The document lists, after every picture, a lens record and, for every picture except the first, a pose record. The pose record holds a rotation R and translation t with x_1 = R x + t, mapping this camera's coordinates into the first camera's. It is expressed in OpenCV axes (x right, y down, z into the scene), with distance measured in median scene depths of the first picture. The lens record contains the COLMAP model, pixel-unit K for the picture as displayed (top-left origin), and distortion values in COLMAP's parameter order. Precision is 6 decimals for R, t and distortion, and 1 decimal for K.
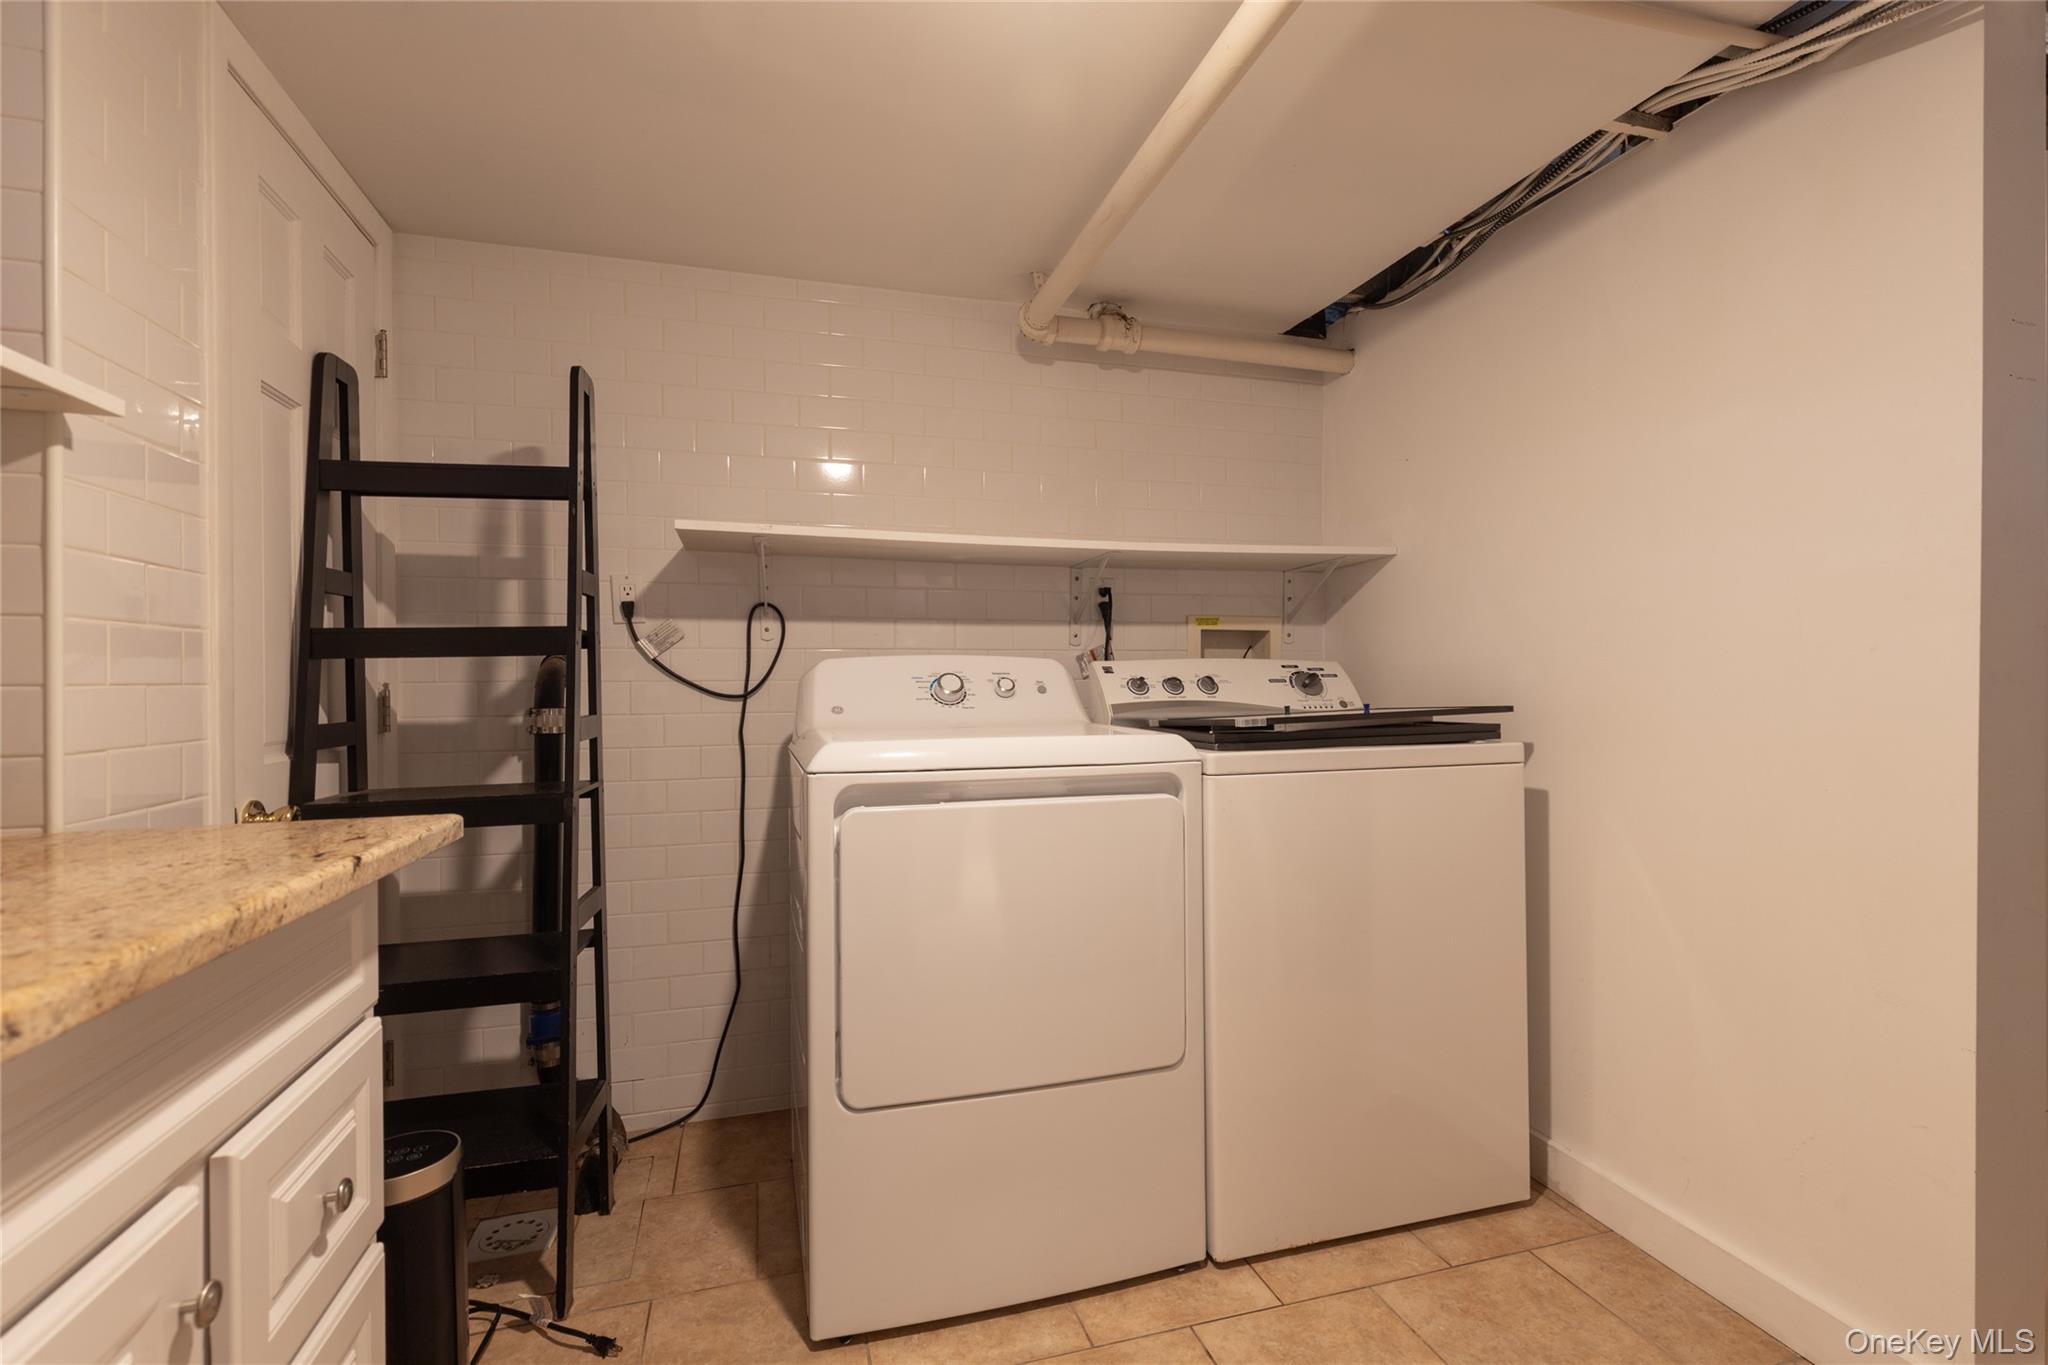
lens RADIAL K [[932.7, 0, 1023.5], [0, 932.7, 683.6], [0, 0, 1]] dist [0.005774, 0.000392]
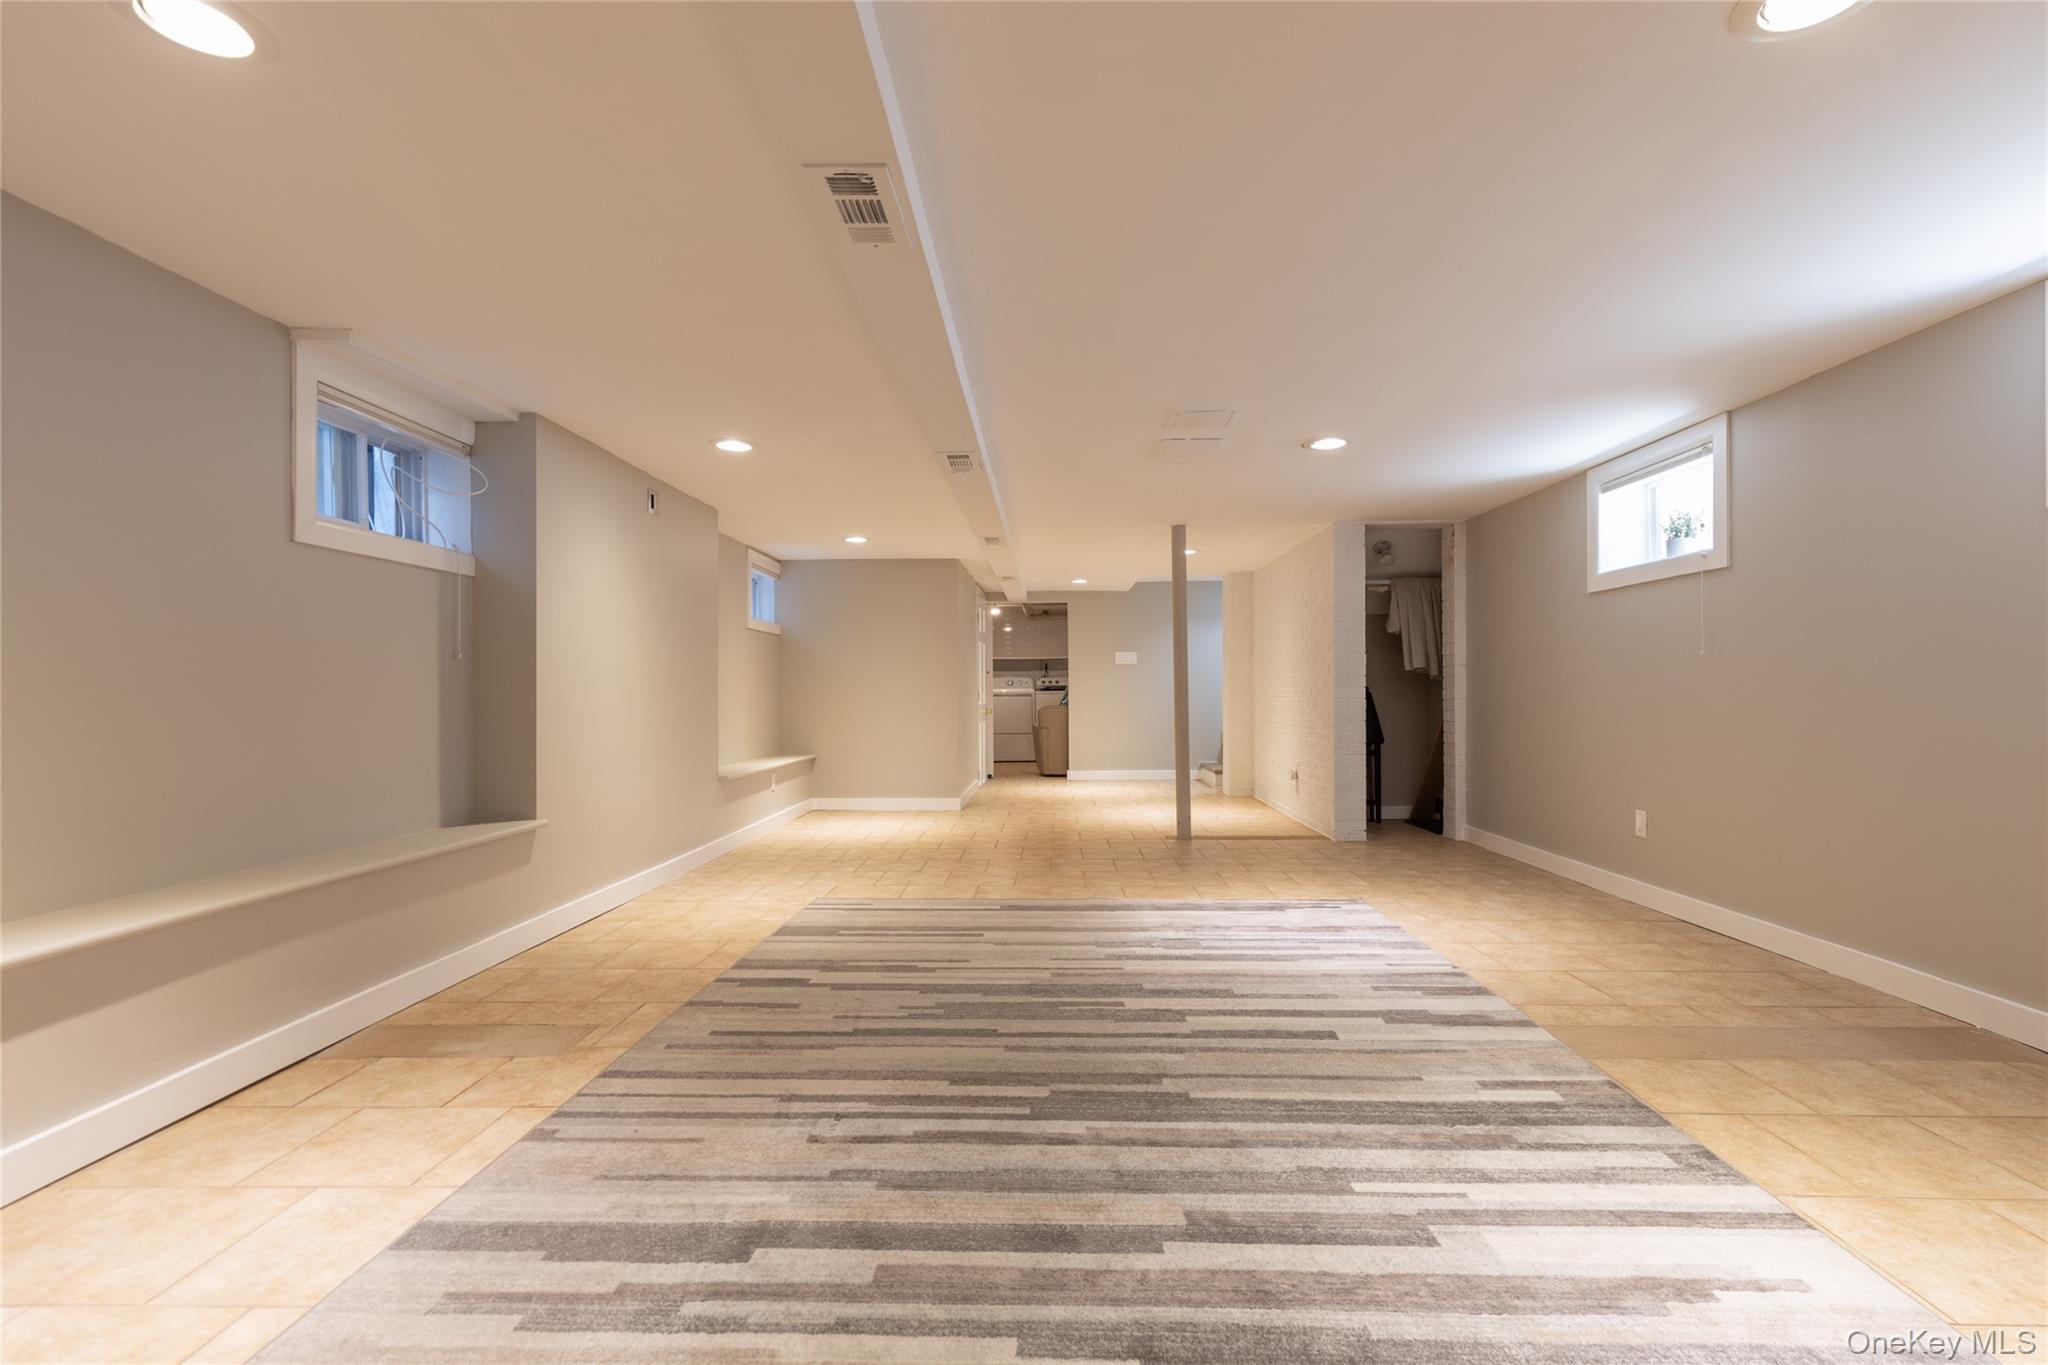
lens RADIAL K [[932.7, 0, 1029.7], [0, 932.7, 689.8], [0, 0, 1]] dist [0.005774, 0.000392]
pose [[0.948538, -0.004339, -0.316633, 1.914141], [0.004051, 0.999991, -0.001566, 0.059753], [0.316637, 0.000203, 0.948547, -4.620871]]
